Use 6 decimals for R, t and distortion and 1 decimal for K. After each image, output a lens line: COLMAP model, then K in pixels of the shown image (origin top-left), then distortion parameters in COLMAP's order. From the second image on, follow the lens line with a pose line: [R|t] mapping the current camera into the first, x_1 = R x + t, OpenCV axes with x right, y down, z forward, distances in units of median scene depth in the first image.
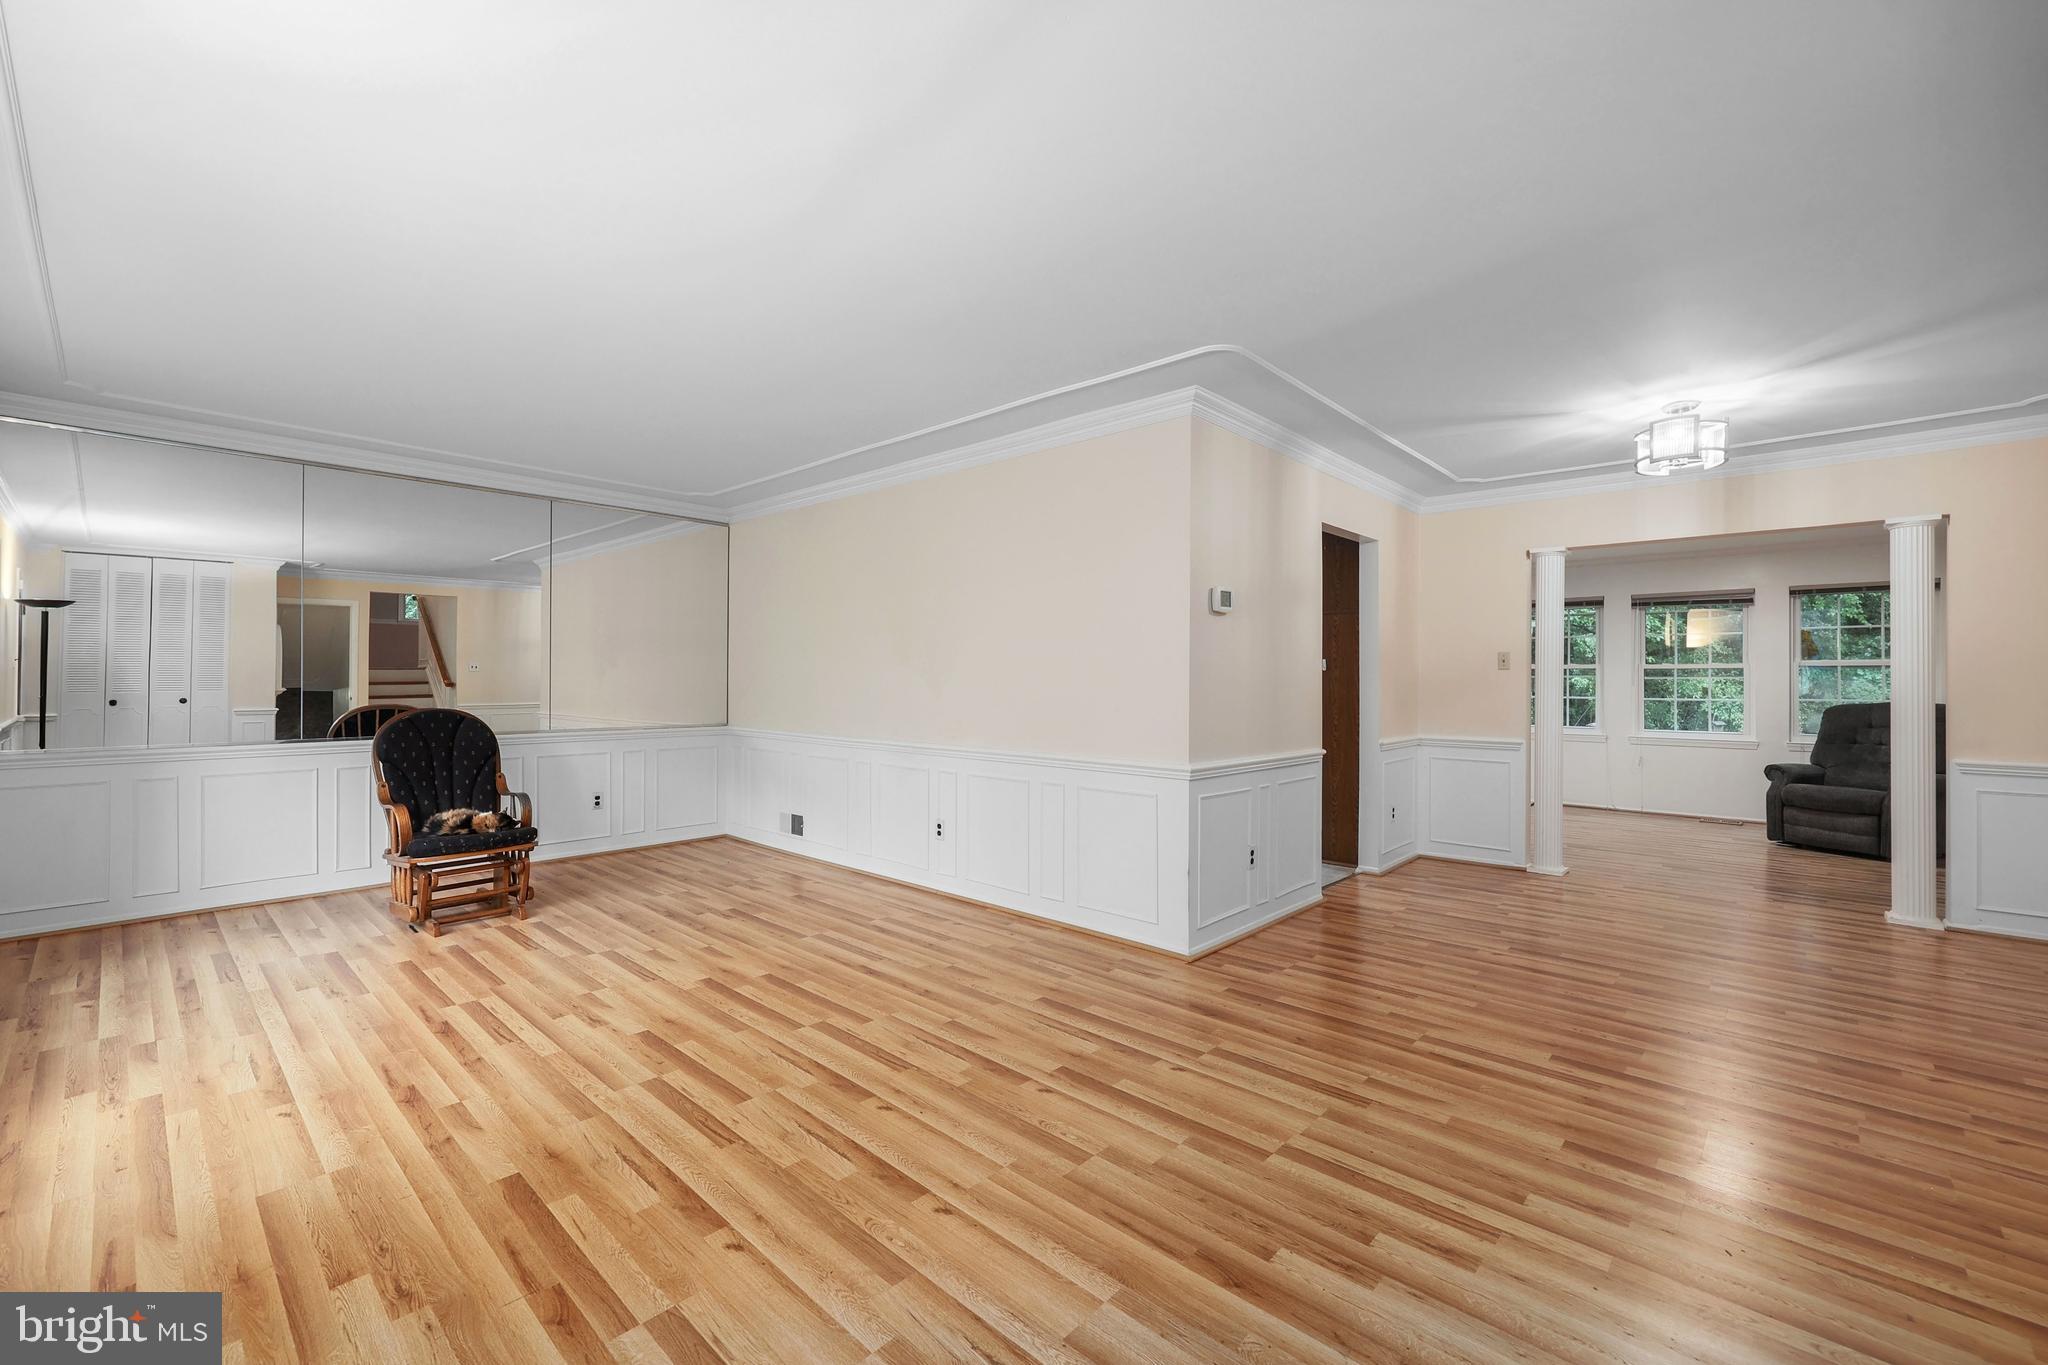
lens RADIAL K [[835.1, 0, 1072.2], [0, 835.1, 677.9], [0, 0, 1]] dist [-0.000706, -0.000096]
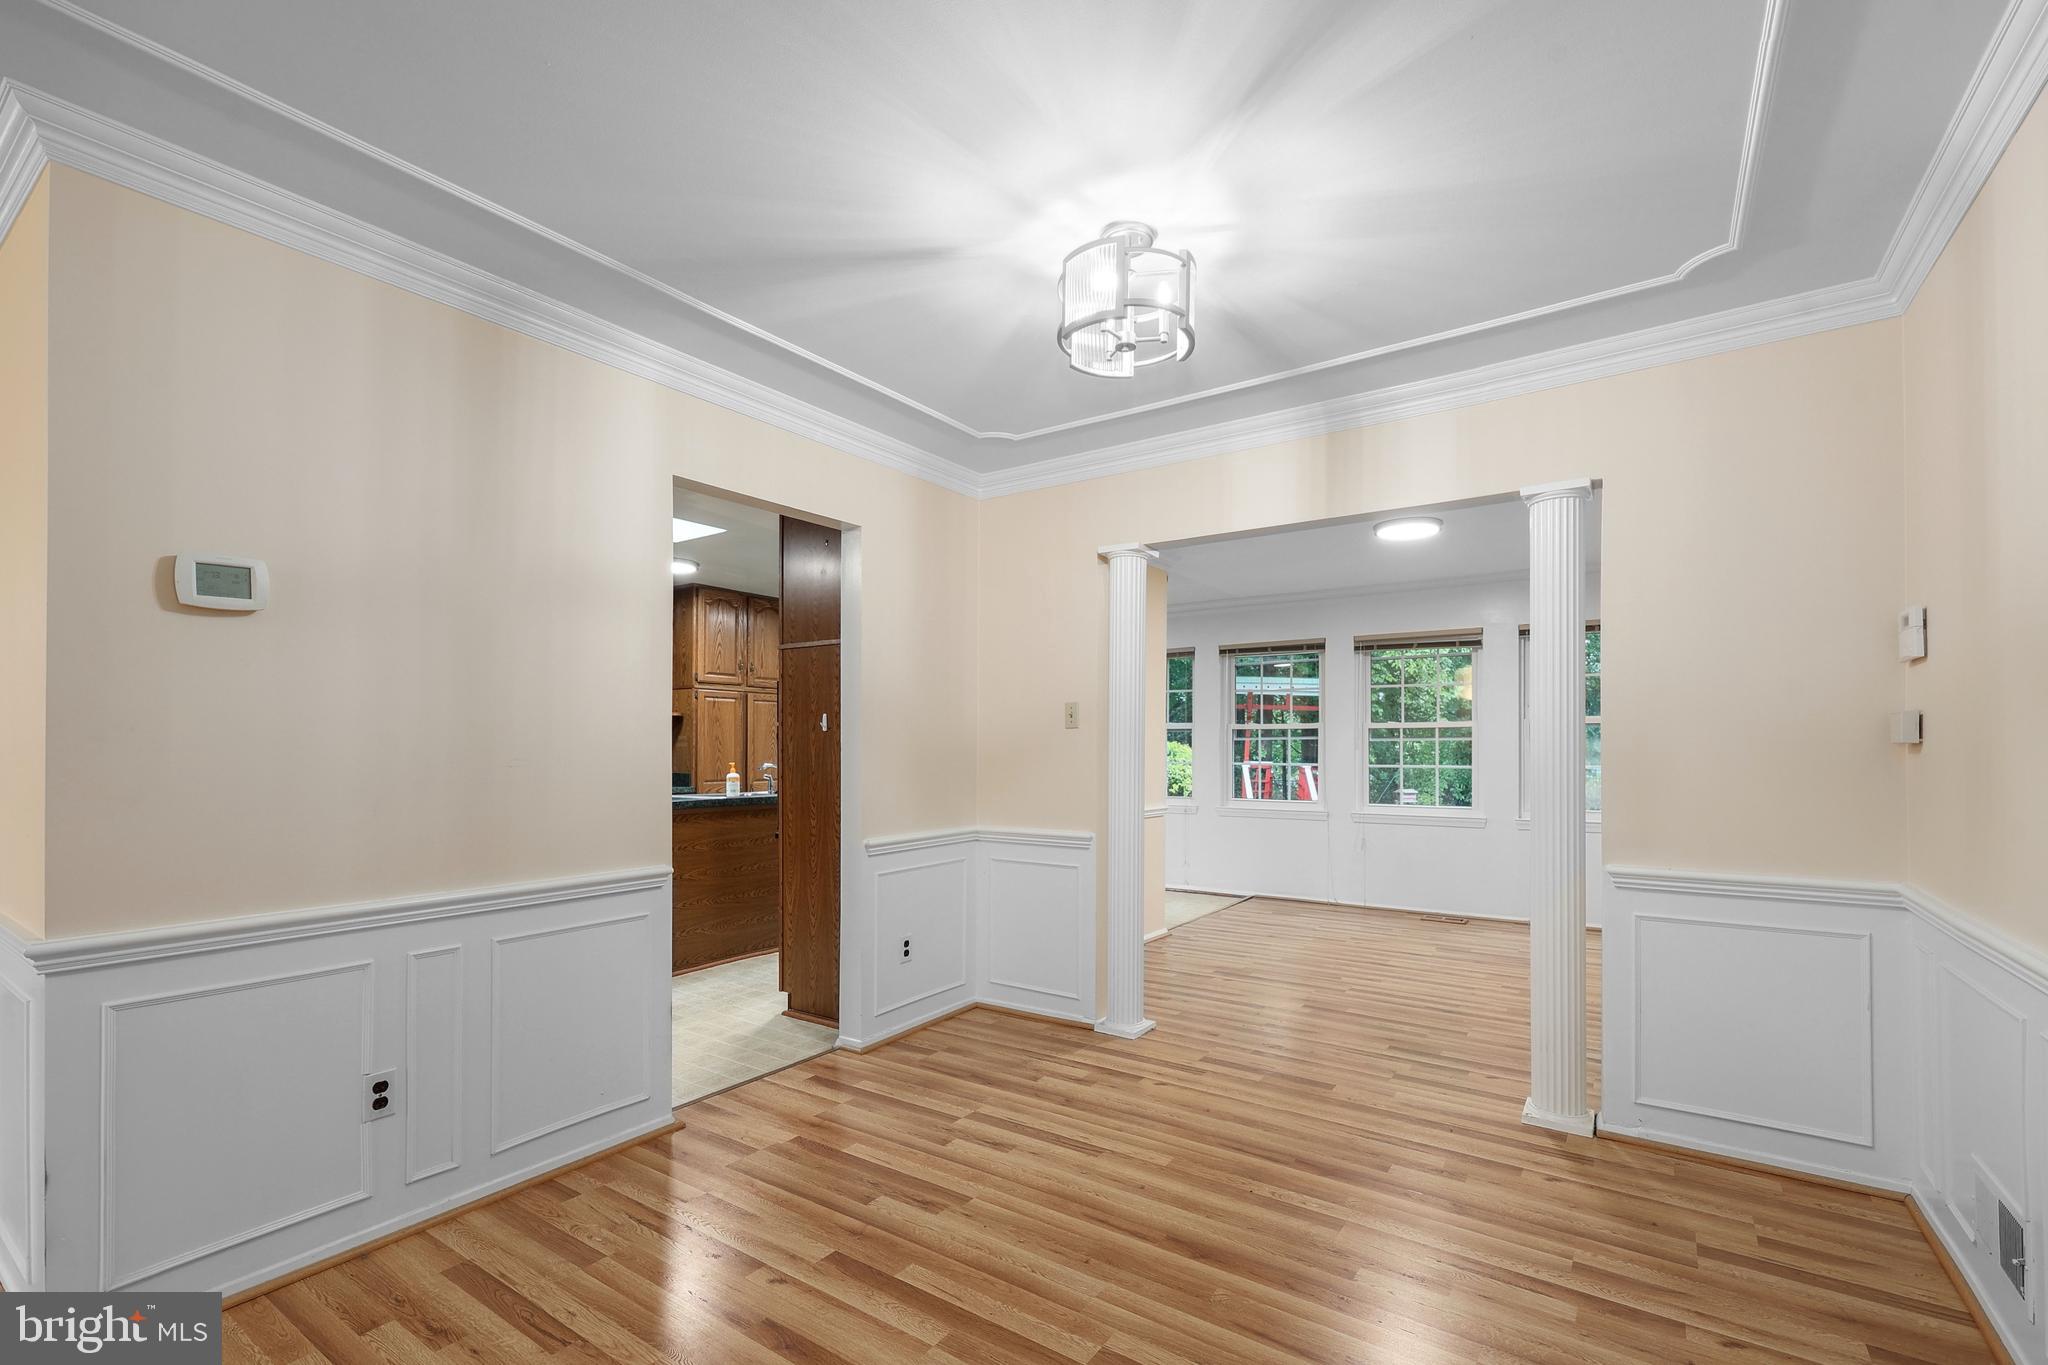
lens RADIAL K [[872.3, 0, 1102.9], [0, 872.3, 757.0], [0, 0, 1]] dist [-0.002470, -0.000279]
pose [[0.987261, -0.009030, 0.158852, 0.438636], [0.006397, 0.999834, 0.017080, 0.001025], [-0.158979, -0.015847, 0.987155, 0.309986]]
